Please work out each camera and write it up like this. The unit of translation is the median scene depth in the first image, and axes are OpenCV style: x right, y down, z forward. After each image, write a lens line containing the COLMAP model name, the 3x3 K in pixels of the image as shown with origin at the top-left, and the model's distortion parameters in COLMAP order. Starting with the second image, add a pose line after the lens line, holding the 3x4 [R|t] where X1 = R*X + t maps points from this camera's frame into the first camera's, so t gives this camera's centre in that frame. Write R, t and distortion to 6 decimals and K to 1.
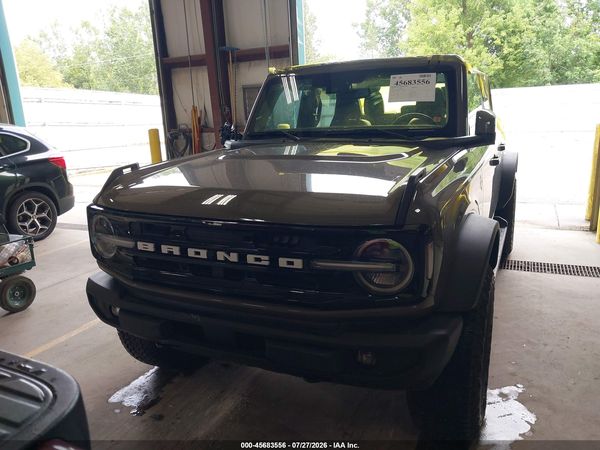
lens RADIAL K [[474.1, 0, 300.0], [0, 474.1, 225.0], [0, 0, 1]] dist [0.011480, -0.000421]
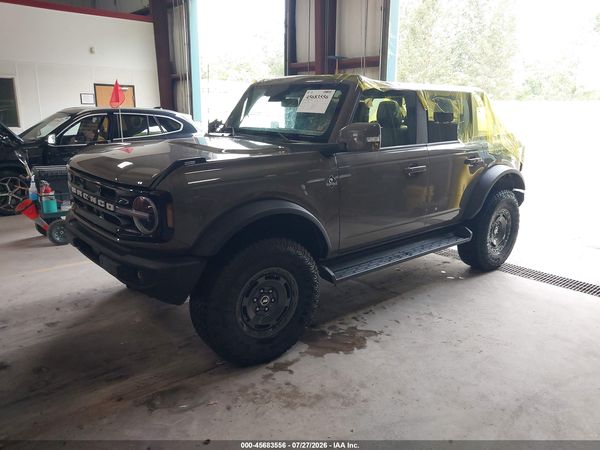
lens RADIAL K [[474.1, 0, 300.0], [0, 474.1, 225.0], [0, 0, 1]] dist [0.011480, -0.000421]
pose [[0.923970, 0.146549, -0.353274, 0.252868], [-0.146425, 0.988847, 0.027236, 0.016706], [0.353325, 0.026563, 0.935123, -0.112981]]
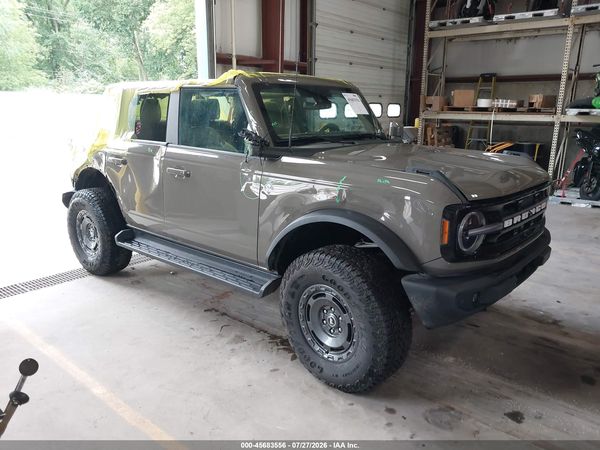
lens RADIAL K [[474.1, 0, 300.0], [0, 474.1, 225.0], [0, 0, 1]] dist [0.011480, -0.000421]
pose [[0.244113, -0.197597, 0.949402, -0.493794], [0.211066, 0.966376, 0.146860, -0.057311], [-0.946499, 0.164536, 0.277611, 0.289192]]
